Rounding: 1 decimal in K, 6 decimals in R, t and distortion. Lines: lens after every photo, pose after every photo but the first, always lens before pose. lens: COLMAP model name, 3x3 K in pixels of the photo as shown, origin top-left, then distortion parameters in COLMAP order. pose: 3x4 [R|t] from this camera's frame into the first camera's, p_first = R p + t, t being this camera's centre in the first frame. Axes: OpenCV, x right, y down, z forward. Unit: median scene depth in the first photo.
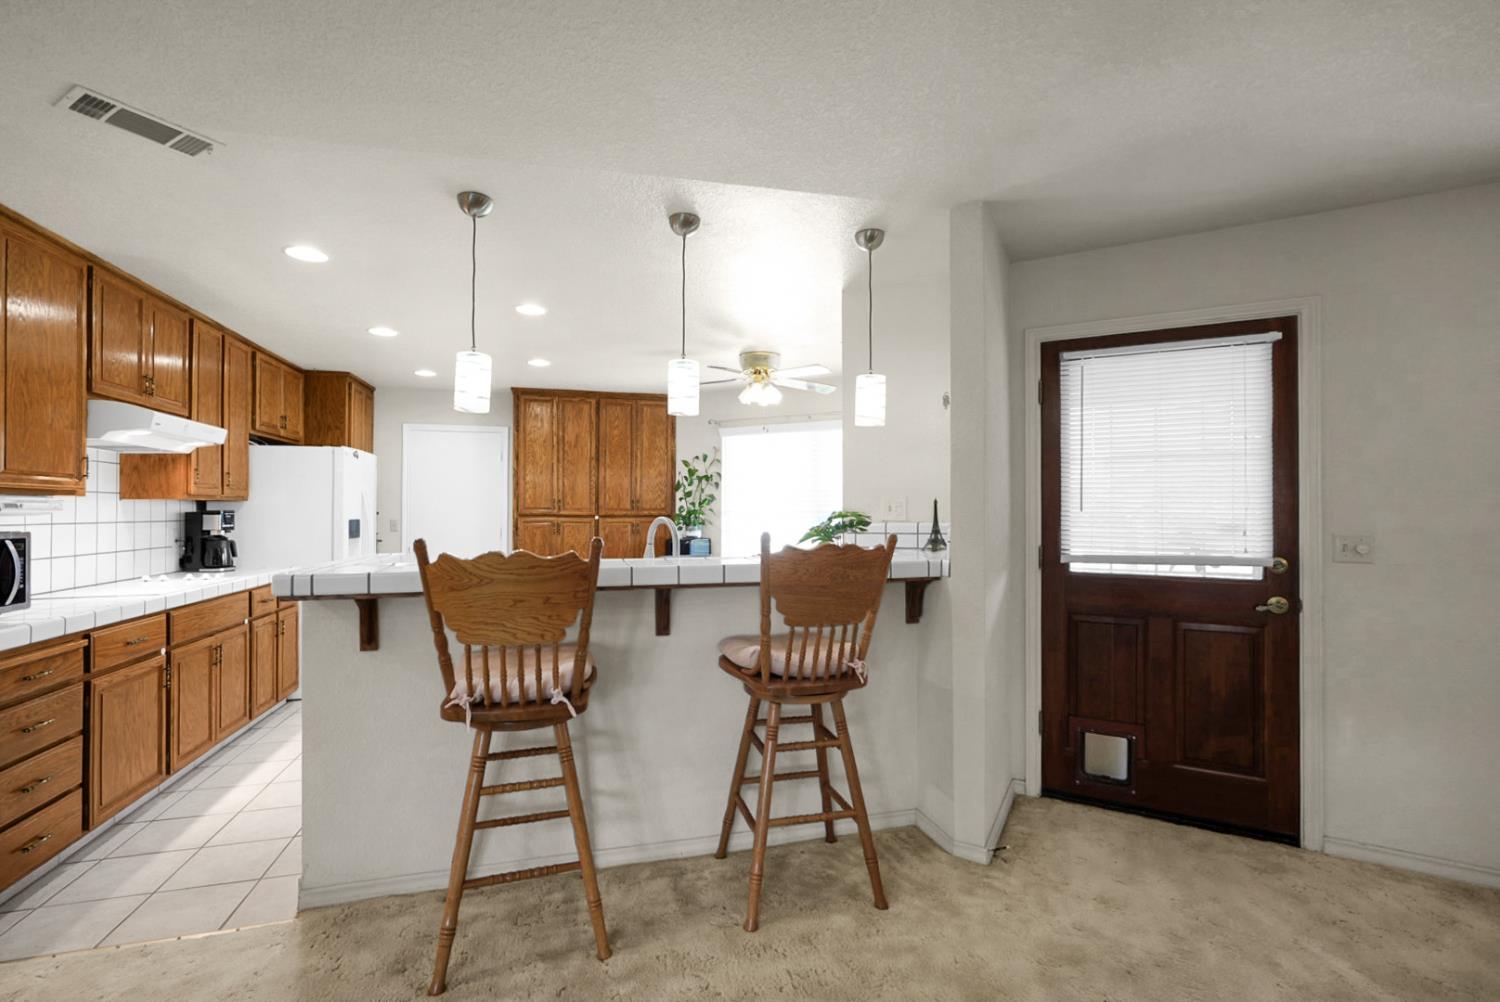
lens RADIAL K [[663.9, 0, 750.3], [0, 663.9, 503.2], [0, 0, 1]] dist [0.002631, 0.000242]
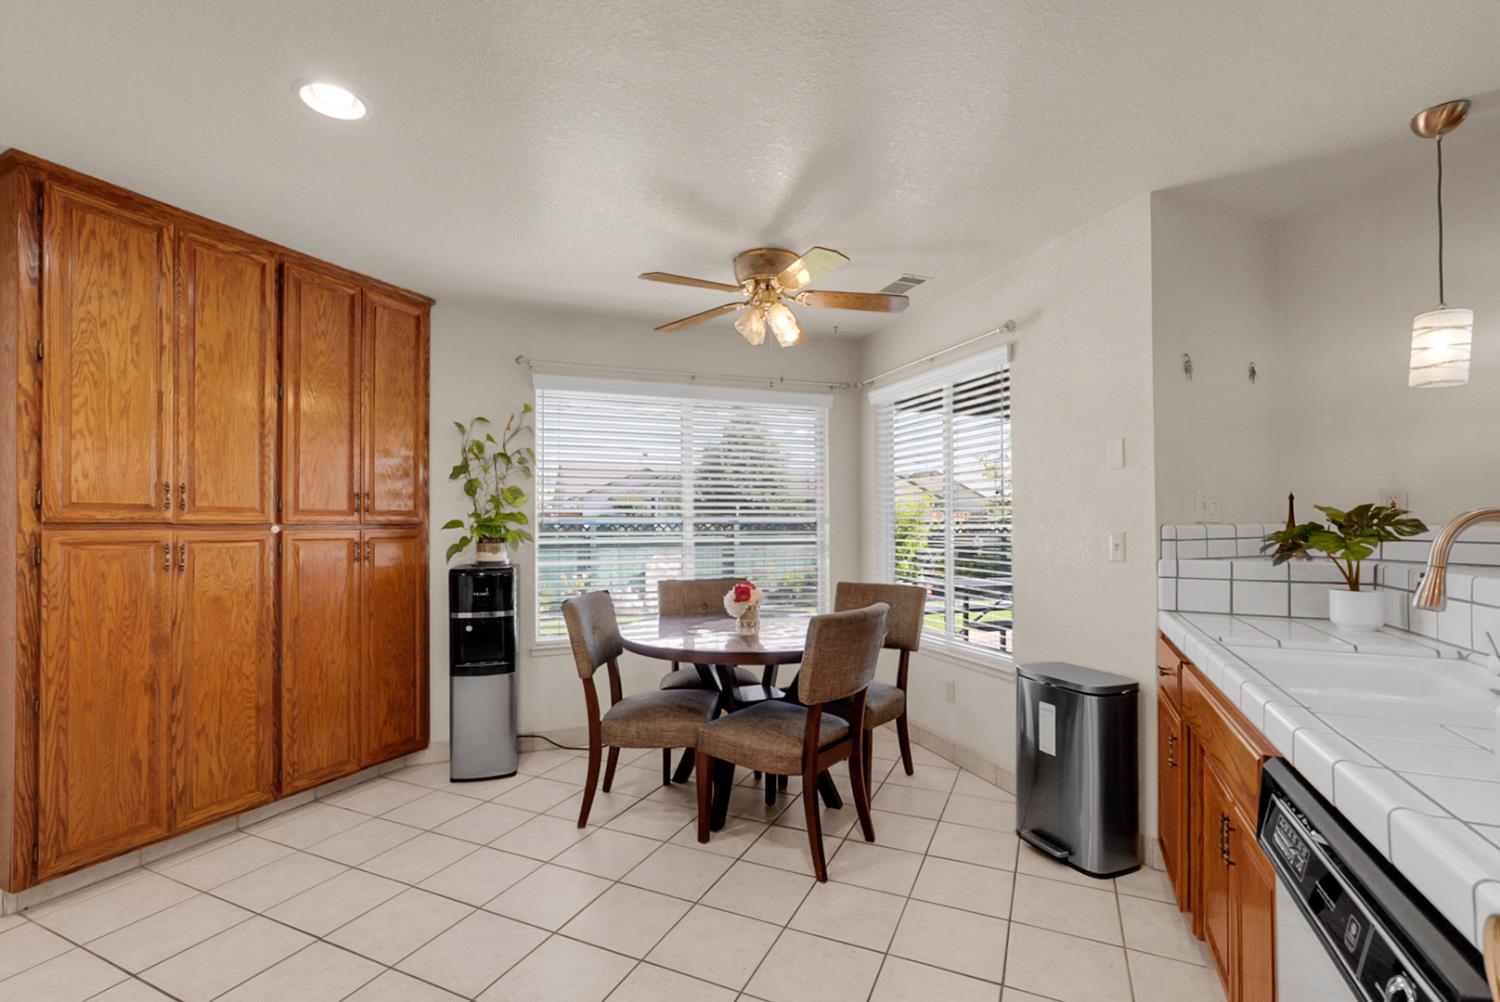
lens RADIAL K [[661.1, 0, 752.7], [0, 661.1, 512.8], [0, 0, 1]] dist [-0.004893, 0.002688]
pose [[0.650682, 0.007777, 0.759310, -0.363751], [-0.003970, 0.999969, -0.006839, 0.012450], [-0.759340, 0.001435, 0.650693, 0.483413]]
